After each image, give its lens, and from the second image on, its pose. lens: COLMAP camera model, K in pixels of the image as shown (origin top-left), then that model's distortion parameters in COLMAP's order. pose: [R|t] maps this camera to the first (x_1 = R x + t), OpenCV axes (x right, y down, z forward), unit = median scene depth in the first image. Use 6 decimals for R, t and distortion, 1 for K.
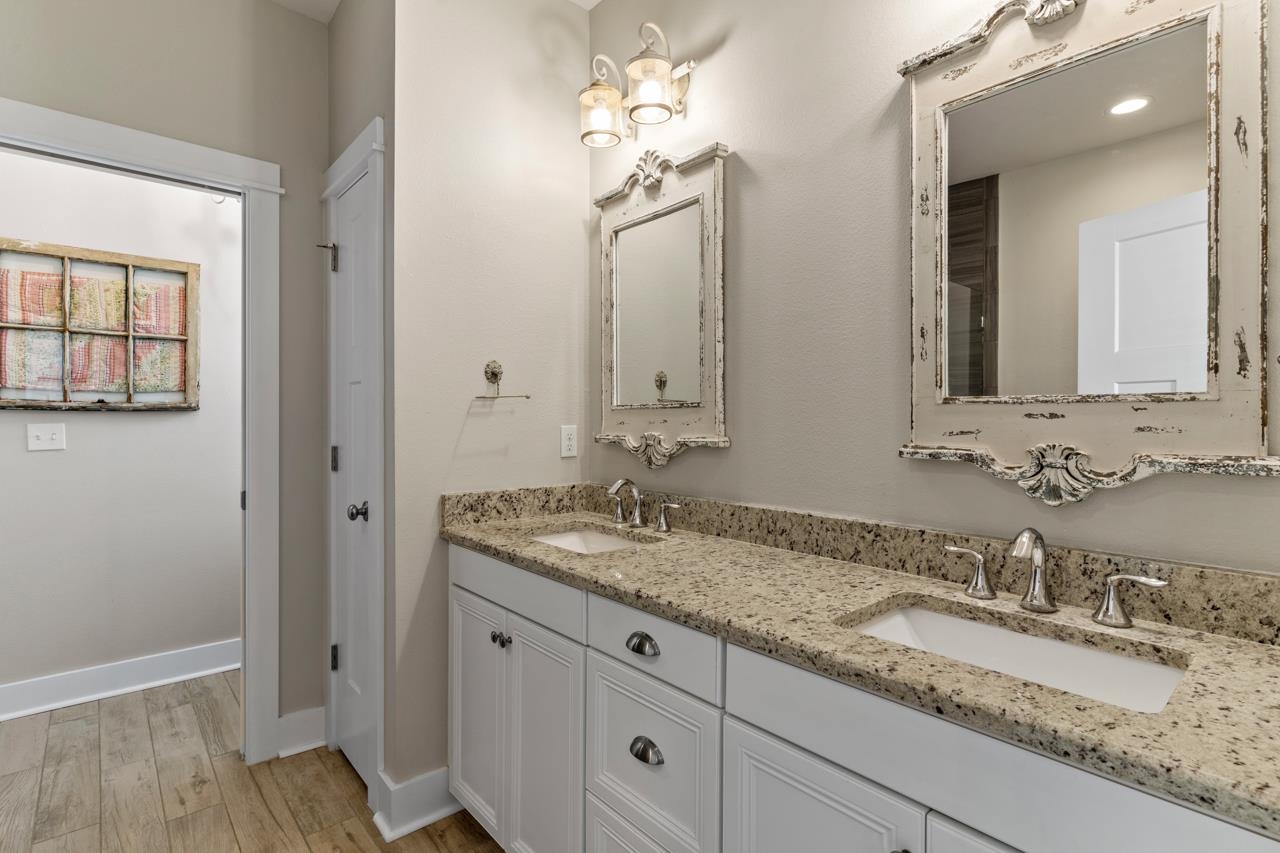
lens RADIAL K [[612.7, 0, 633.0], [0, 612.7, 418.1], [0, 0, 1]] dist [0.002799, -0.001011]
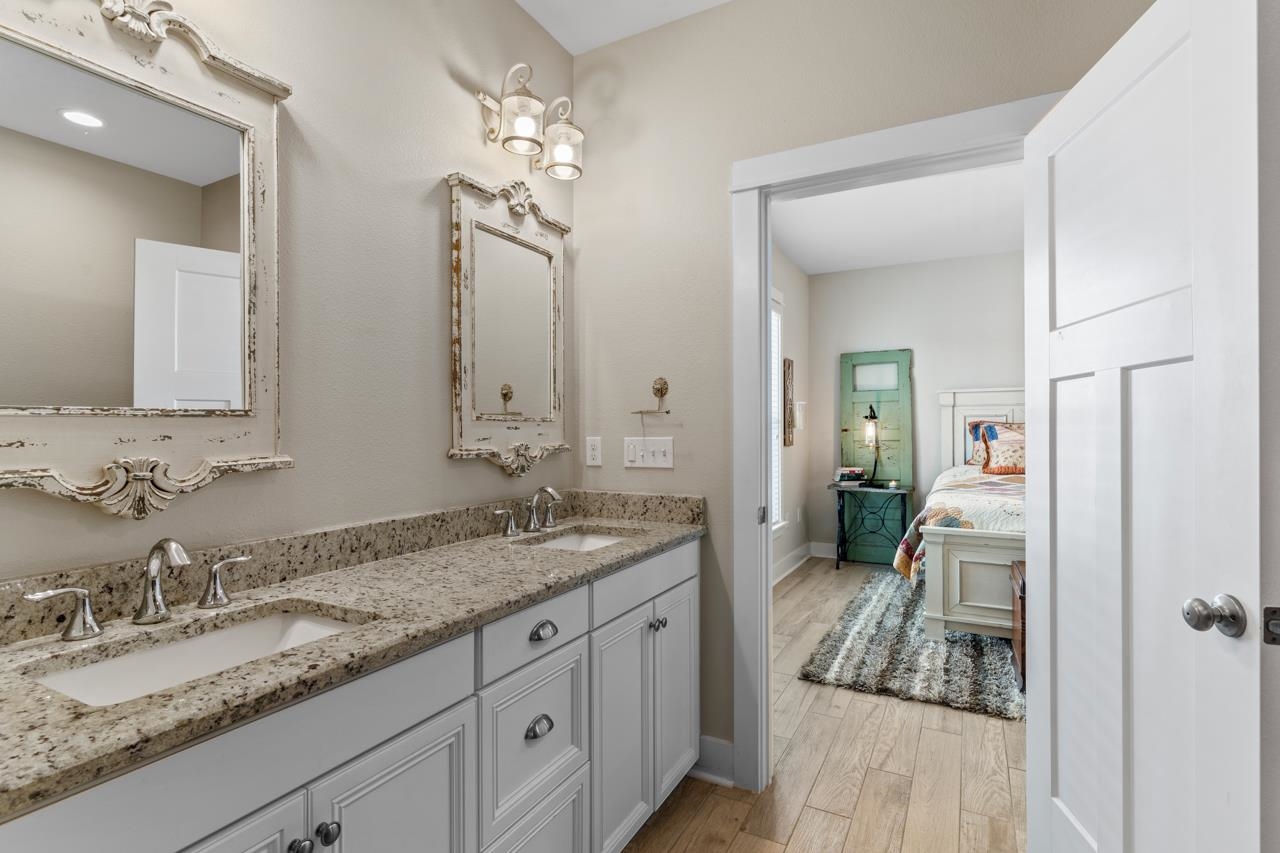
lens RADIAL K [[612.7, 0, 626.2], [0, 612.7, 428.4], [0, 0, 1]] dist [0.002799, -0.001011]
pose [[-0.333390, 0.000893, 0.942789, -0.935986], [0.007000, 0.999974, 0.001529, -0.002514], [-0.942763, 0.007110, -0.333388, 1.053675]]
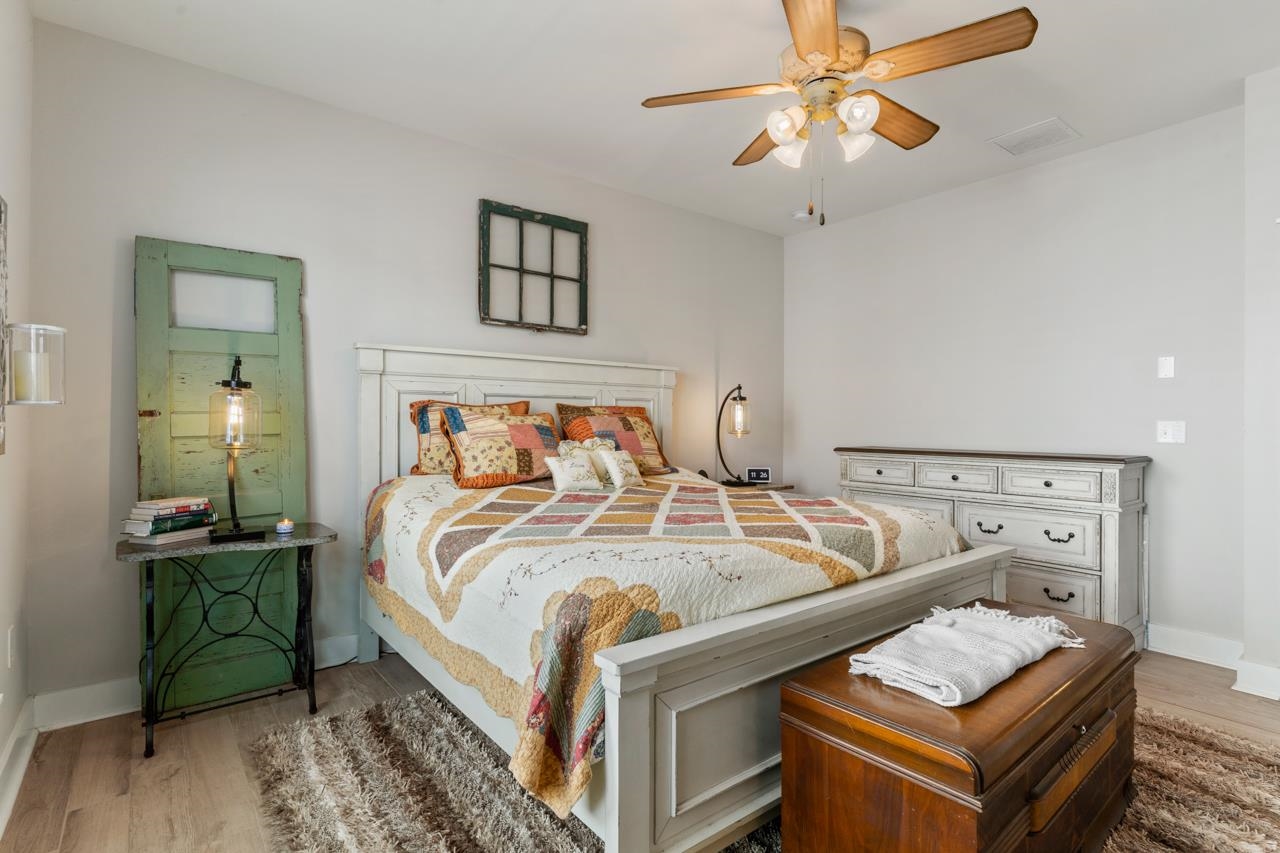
lens RADIAL K [[612.7, 0, 646.7], [0, 612.7, 425.2], [0, 0, 1]] dist [0.002799, -0.001011]
pose [[-0.999140, -0.003334, 0.041336, -0.531211], [-0.003094, 0.999978, 0.005873, 0.008049], [-0.041355, 0.005740, -0.999128, 0.829577]]
